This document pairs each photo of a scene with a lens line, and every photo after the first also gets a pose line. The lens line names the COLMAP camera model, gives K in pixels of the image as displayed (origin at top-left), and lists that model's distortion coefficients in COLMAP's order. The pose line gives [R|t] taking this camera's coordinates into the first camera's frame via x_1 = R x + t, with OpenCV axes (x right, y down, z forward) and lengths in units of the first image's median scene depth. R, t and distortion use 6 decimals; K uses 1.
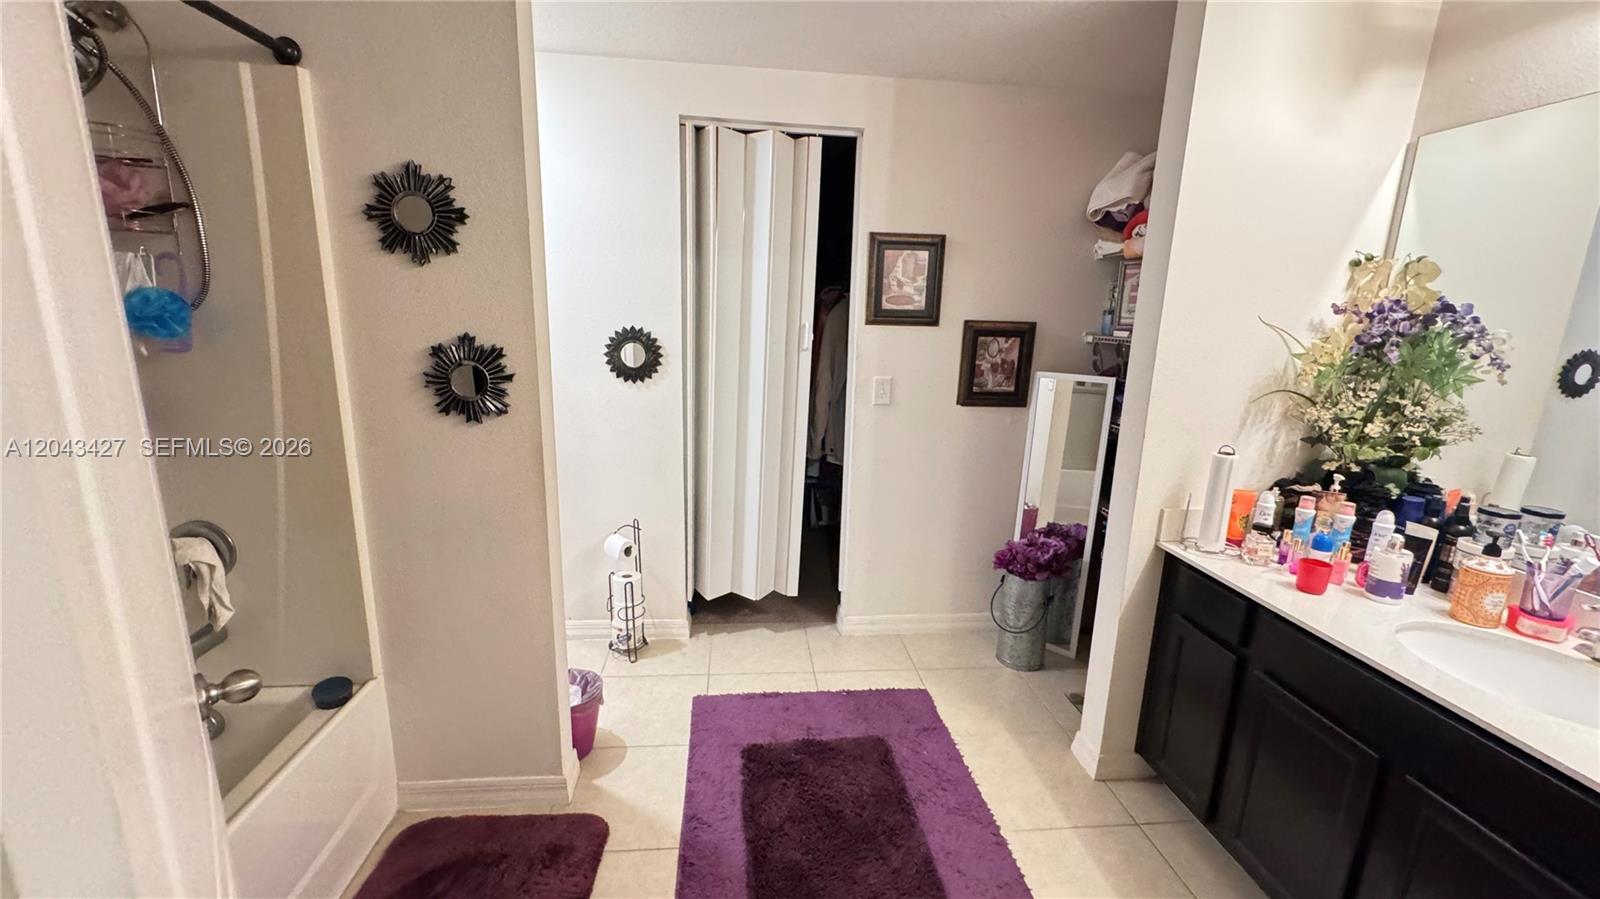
lens RADIAL K [[646.3, 0, 794.8], [0, 646.3, 450.1], [0, 0, 1]] dist [-0.003292, -0.000431]
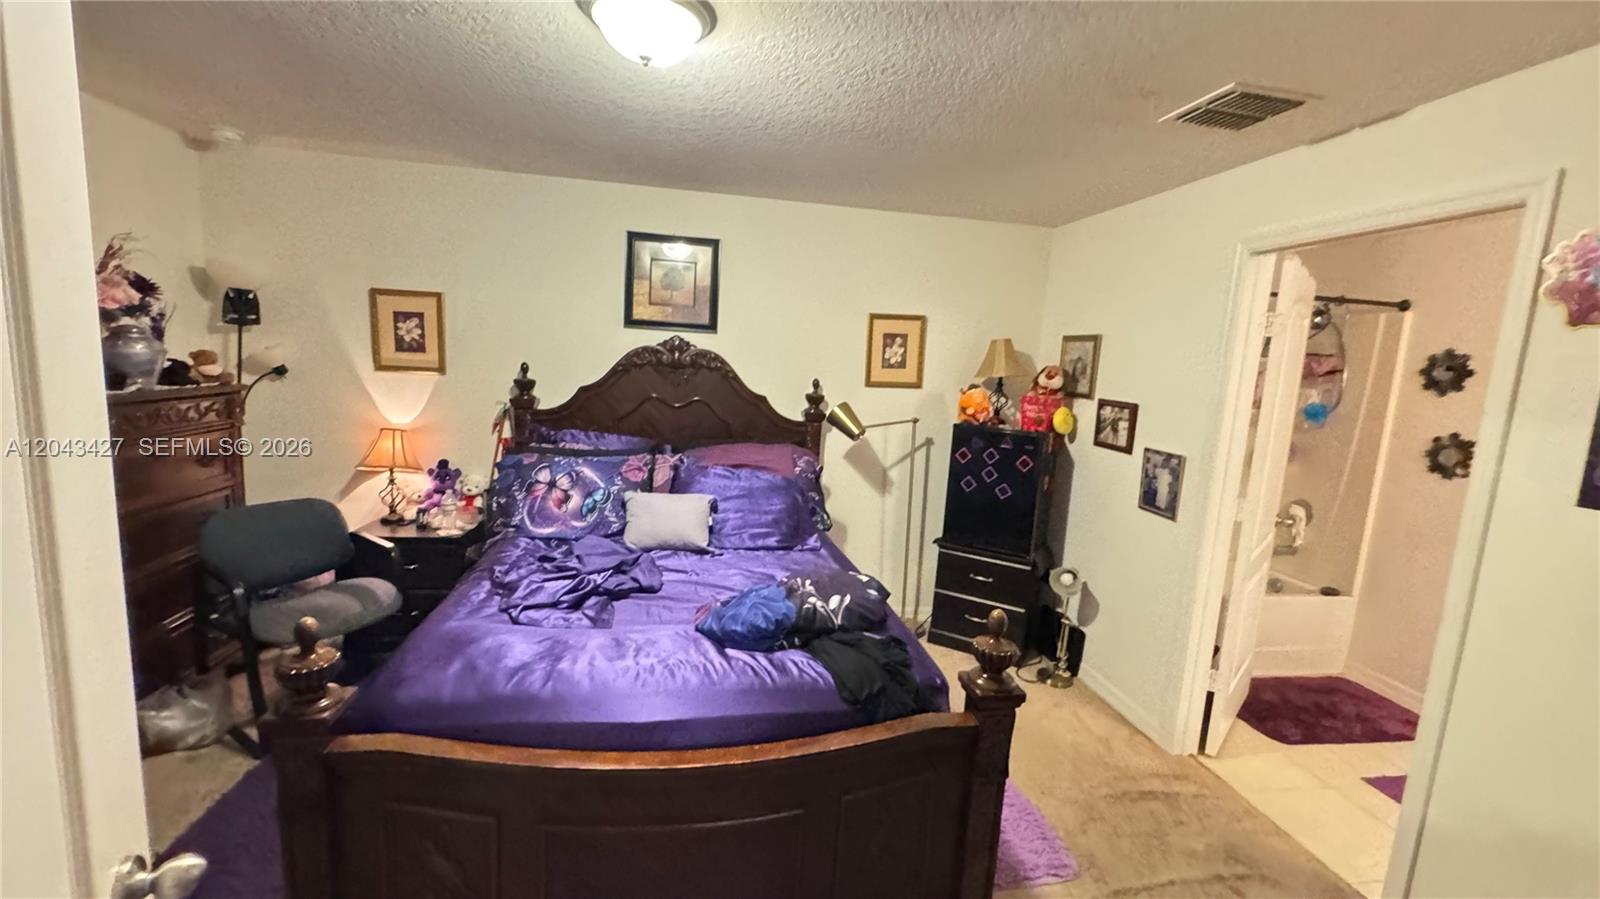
lens RADIAL K [[646.3, 0, 797.7], [0, 646.3, 451.3], [0, 0, 1]] dist [-0.003292, -0.000431]
pose [[0.064698, 0.115883, -0.991153, 1.301103], [-0.277341, 0.956192, 0.093692, 0.242045], [0.958591, 0.268826, 0.094003, -1.062664]]
